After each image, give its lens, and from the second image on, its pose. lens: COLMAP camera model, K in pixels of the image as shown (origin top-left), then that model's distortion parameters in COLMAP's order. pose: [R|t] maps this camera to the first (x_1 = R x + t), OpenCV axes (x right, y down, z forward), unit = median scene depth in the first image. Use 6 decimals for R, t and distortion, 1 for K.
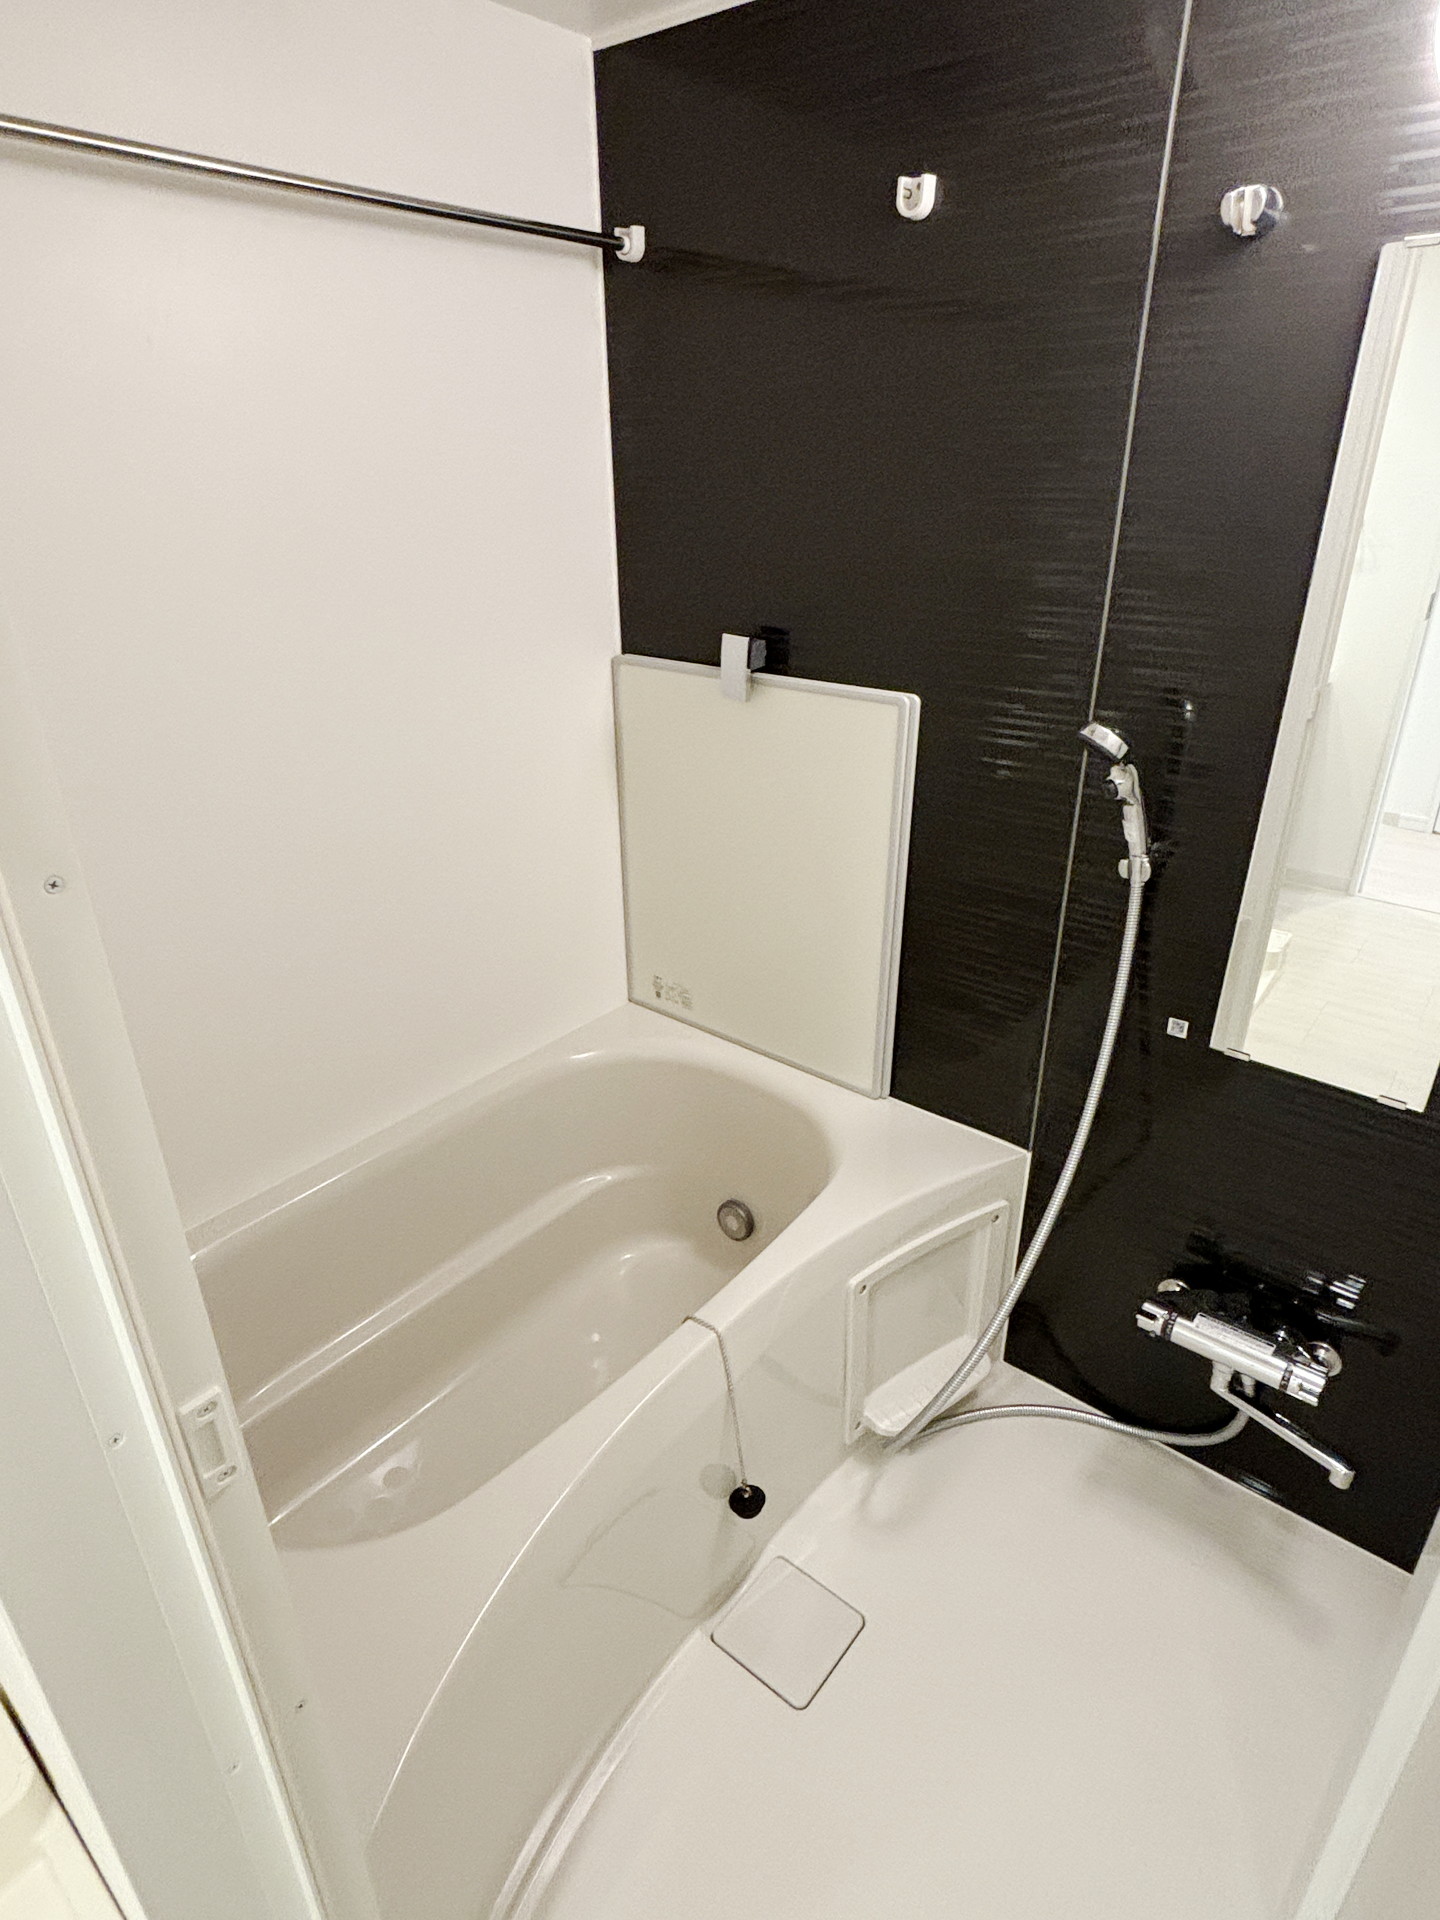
lens RADIAL K [[1066.1, 0, 720.0], [0, 1066.1, 960.0], [0, 0, 1]] dist [-0.002242, -0.000916]
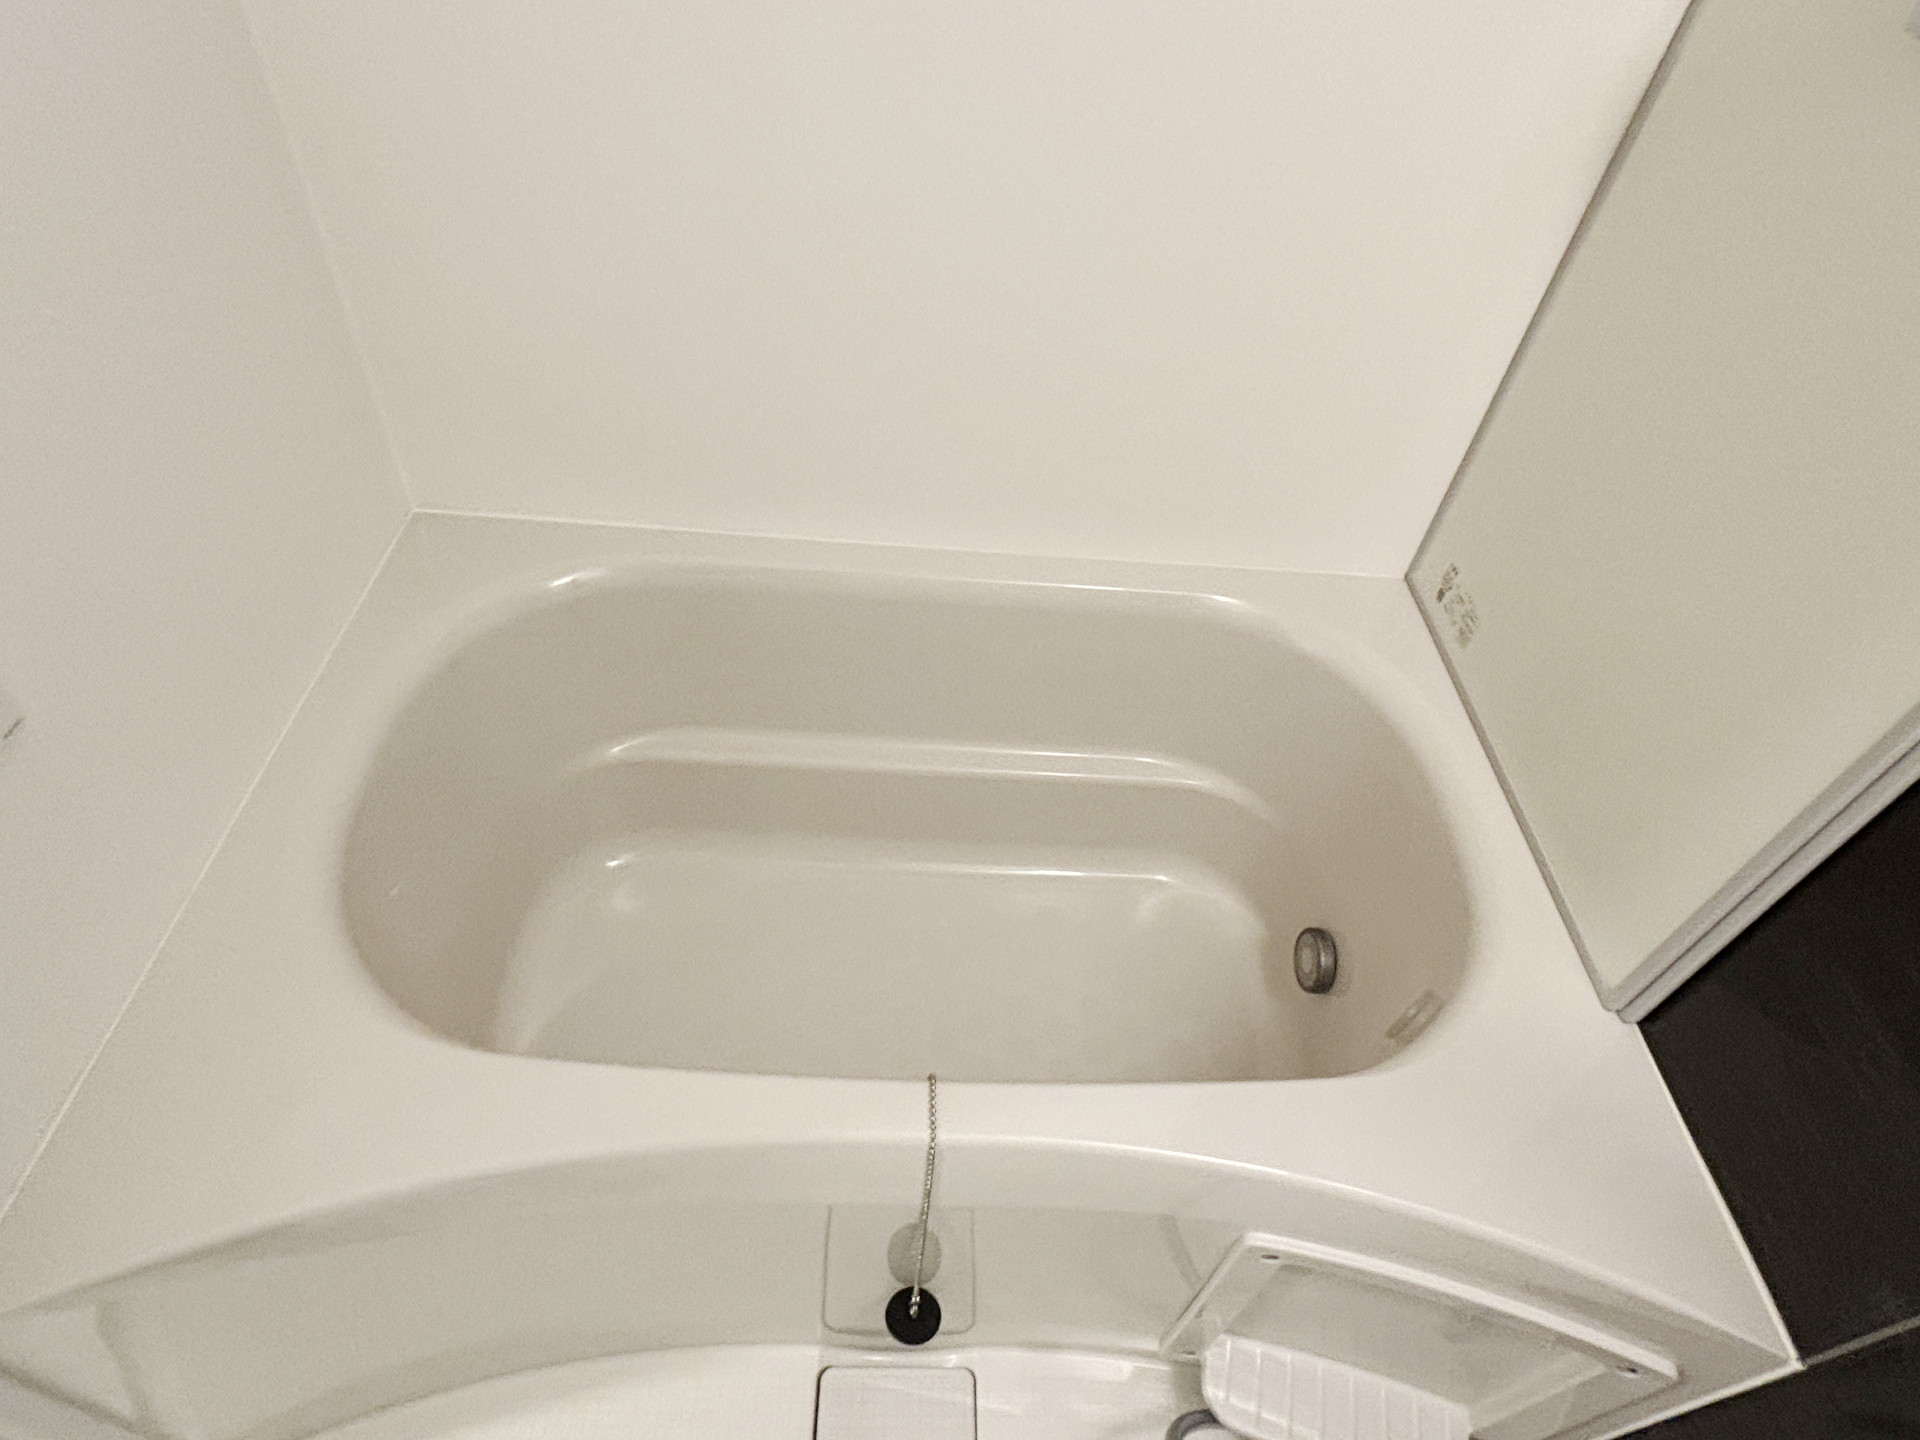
lens RADIAL K [[1066.1, 0, 963.3], [0, 1066.1, 730.7], [0, 0, 1]] dist [-0.002242, -0.000916]
pose [[0.641624, 0.602368, -0.474838, 0.117049], [-0.418551, 0.793739, 0.441354, -0.069050], [0.642755, -0.084439, 0.761404, 0.454164]]
